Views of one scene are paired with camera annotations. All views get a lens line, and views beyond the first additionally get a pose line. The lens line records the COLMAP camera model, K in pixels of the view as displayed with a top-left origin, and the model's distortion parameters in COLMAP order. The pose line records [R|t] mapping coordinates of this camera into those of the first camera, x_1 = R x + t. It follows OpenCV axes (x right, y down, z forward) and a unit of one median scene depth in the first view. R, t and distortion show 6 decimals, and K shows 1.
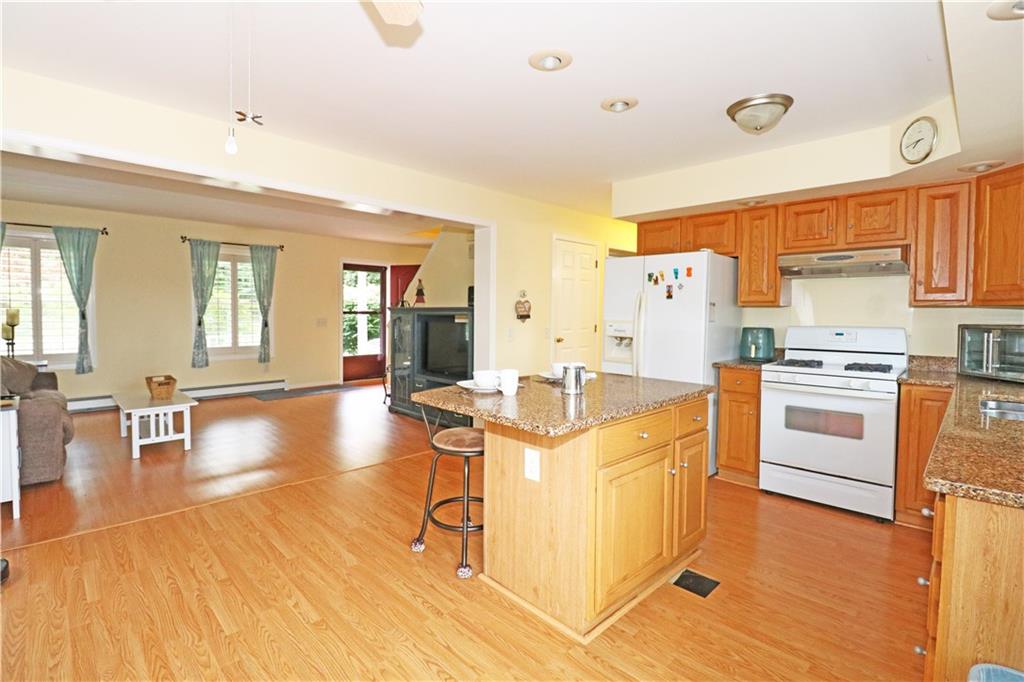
lens RADIAL K [[473.5, 0, 507.8], [0, 473.5, 326.1], [0, 0, 1]] dist [0.000360, -0.014109]
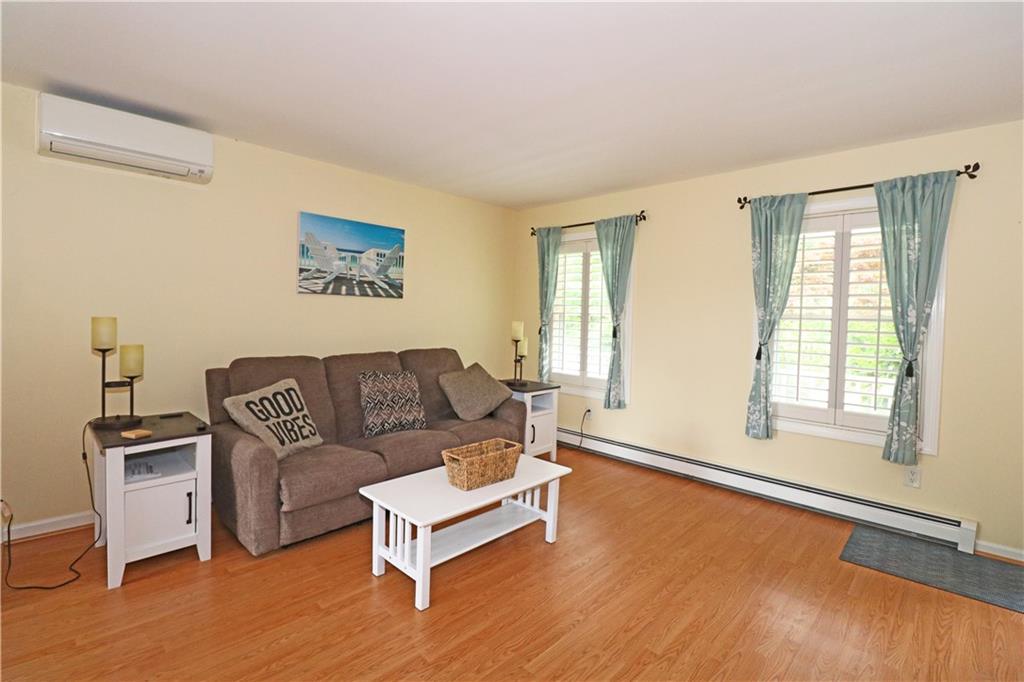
lens RADIAL K [[473.5, 0, 507.8], [0, 473.5, 326.1], [0, 0, 1]] dist [0.000360, -0.014109]
pose [[0.016549, 0.011744, -0.999794, -0.154906], [-0.059284, 0.998183, 0.010744, -0.033218], [0.998104, 0.059094, 0.017216, 0.861946]]
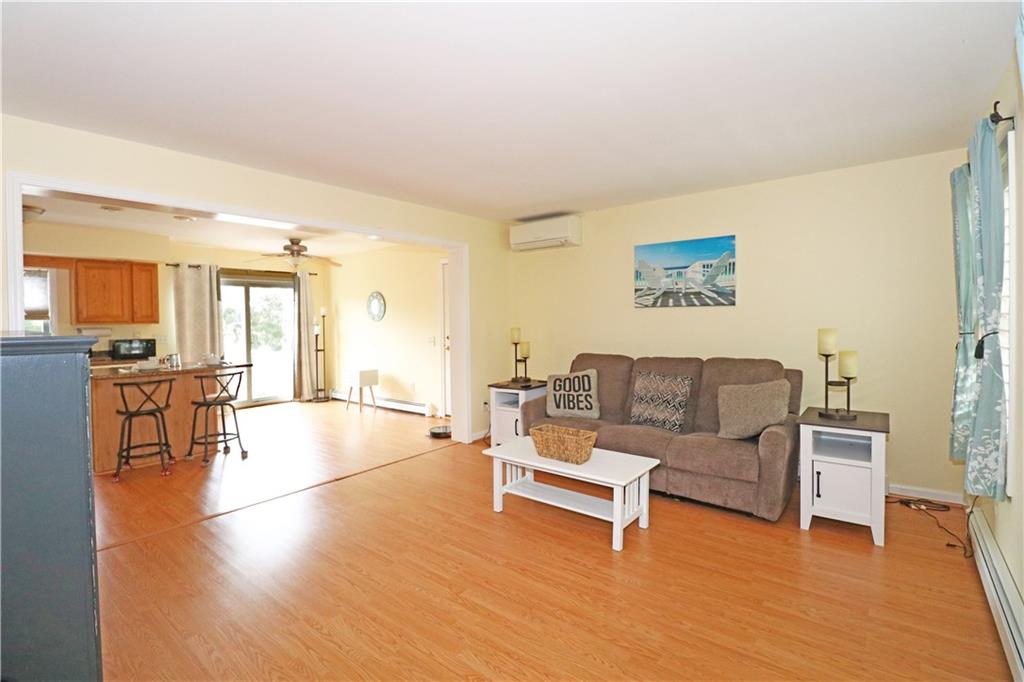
lens RADIAL K [[464.4, 0, 505.4], [0, 464.4, 335.4], [0, 0, 1]] dist [-0.000653, -0.013174]
pose [[-0.993529, 0.008420, -0.113265, -0.492551], [0.000134, 0.997335, 0.072963, -0.067209], [0.113577, 0.072476, -0.990882, 1.409650]]
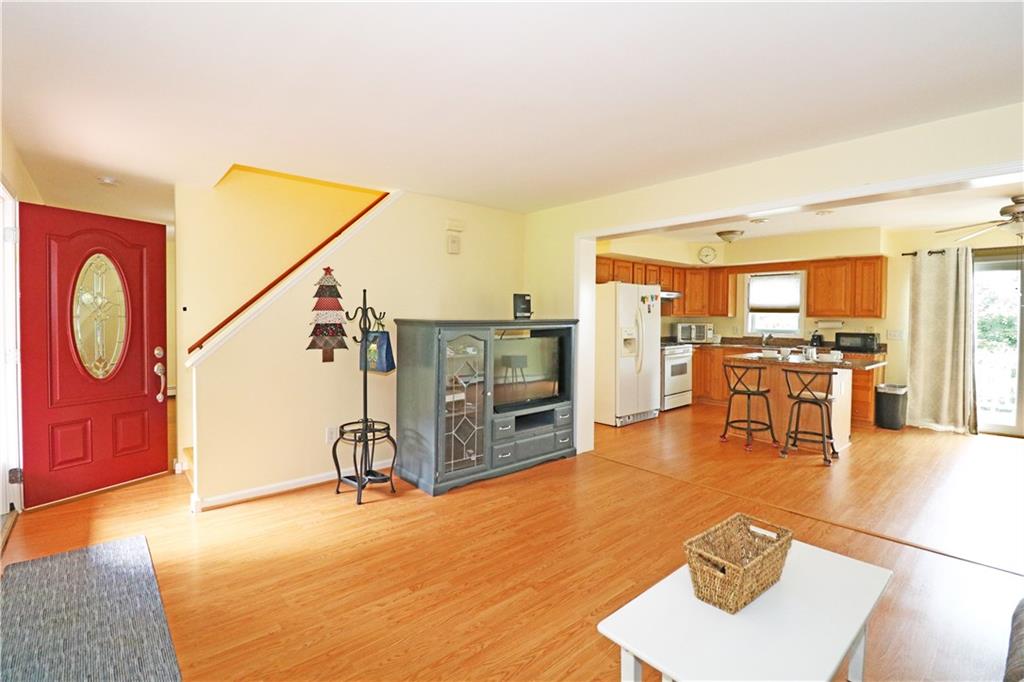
lens RADIAL K [[473.5, 0, 507.8], [0, 473.5, 326.1], [0, 0, 1]] dist [0.000360, -0.014109]
pose [[0.060600, -0.032551, 0.997631, -0.934649], [0.028806, 0.999109, 0.030850, -0.054009], [-0.997746, 0.026868, 0.061483, 0.980382]]
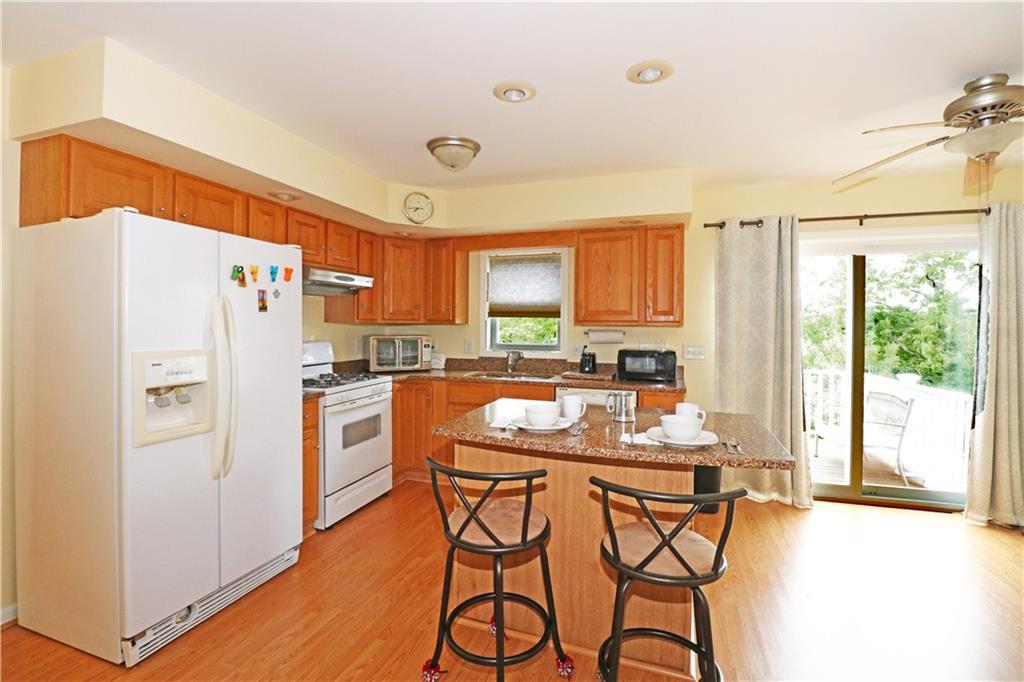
lens RADIAL K [[473.5, 0, 507.8], [0, 473.5, 326.1], [0, 0, 1]] dist [0.000360, -0.014109]
pose [[-0.448685, -0.012740, 0.893599, -0.264269], [0.018756, 0.999544, 0.023668, -0.032893], [-0.893493, 0.027380, -0.448242, 0.699589]]
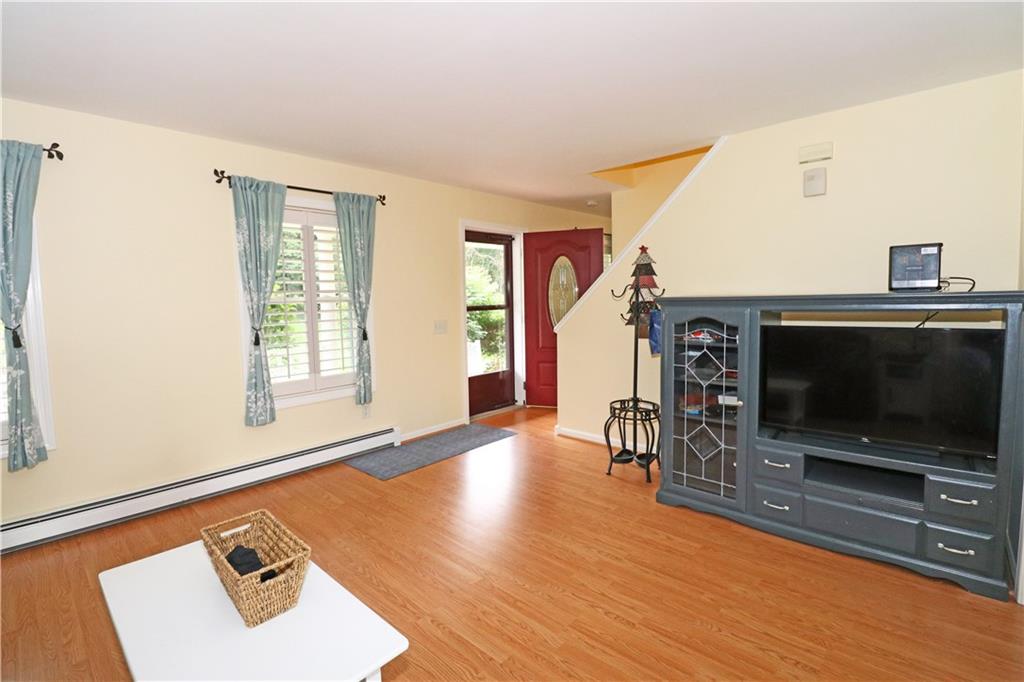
lens RADIAL K [[473.5, 0, 507.8], [0, 473.5, 326.1], [0, 0, 1]] dist [0.000360, -0.014109]
pose [[0.998573, -0.035374, 0.040001, -0.483336], [0.034223, 0.998991, 0.029090, -0.033682], [-0.040990, -0.027680, 0.998776, 0.572179]]
